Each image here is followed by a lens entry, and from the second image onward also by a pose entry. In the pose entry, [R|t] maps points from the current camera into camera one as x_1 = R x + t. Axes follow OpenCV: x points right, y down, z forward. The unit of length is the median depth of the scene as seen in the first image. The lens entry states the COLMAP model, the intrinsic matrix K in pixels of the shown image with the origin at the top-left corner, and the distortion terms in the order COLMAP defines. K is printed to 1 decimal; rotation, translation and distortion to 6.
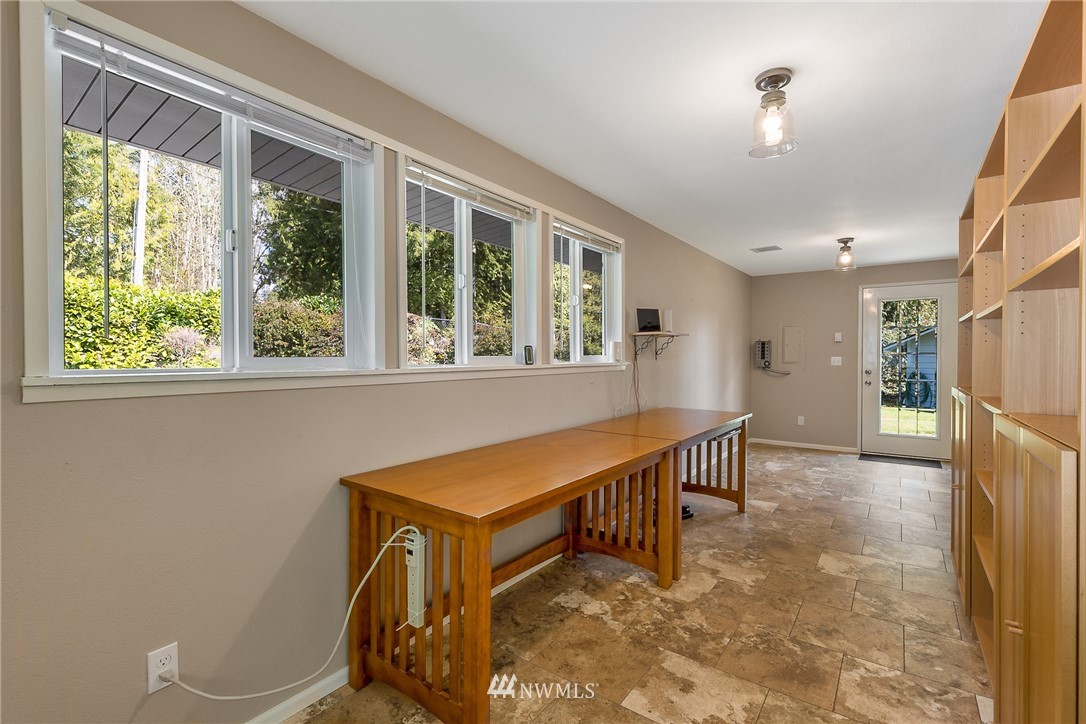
lens RADIAL K [[489.5, 0, 548.4], [0, 489.5, 361.3], [0, 0, 1]] dist [0.004786, -0.000090]
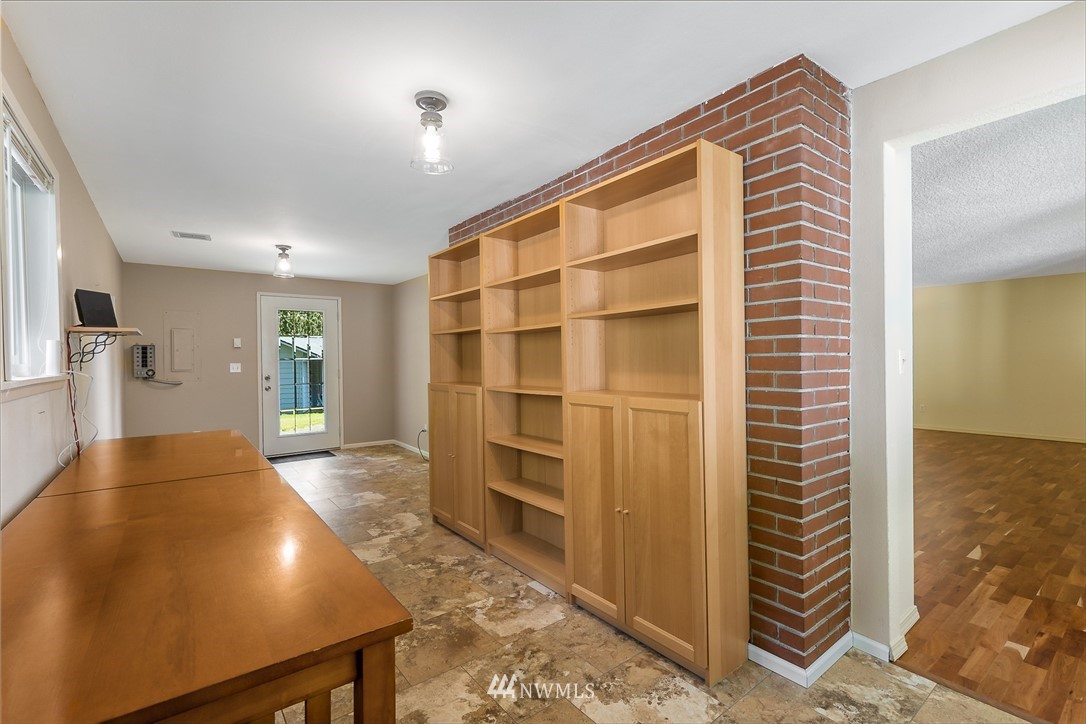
lens RADIAL K [[489.5, 0, 546.8], [0, 489.5, 359.9], [0, 0, 1]] dist [0.004786, -0.000090]
pose [[0.276619, -0.007208, 0.960953, -0.412769], [0.023263, 0.999729, 0.000802, -0.005138], [-0.960698, 0.022133, 0.276712, 0.383938]]
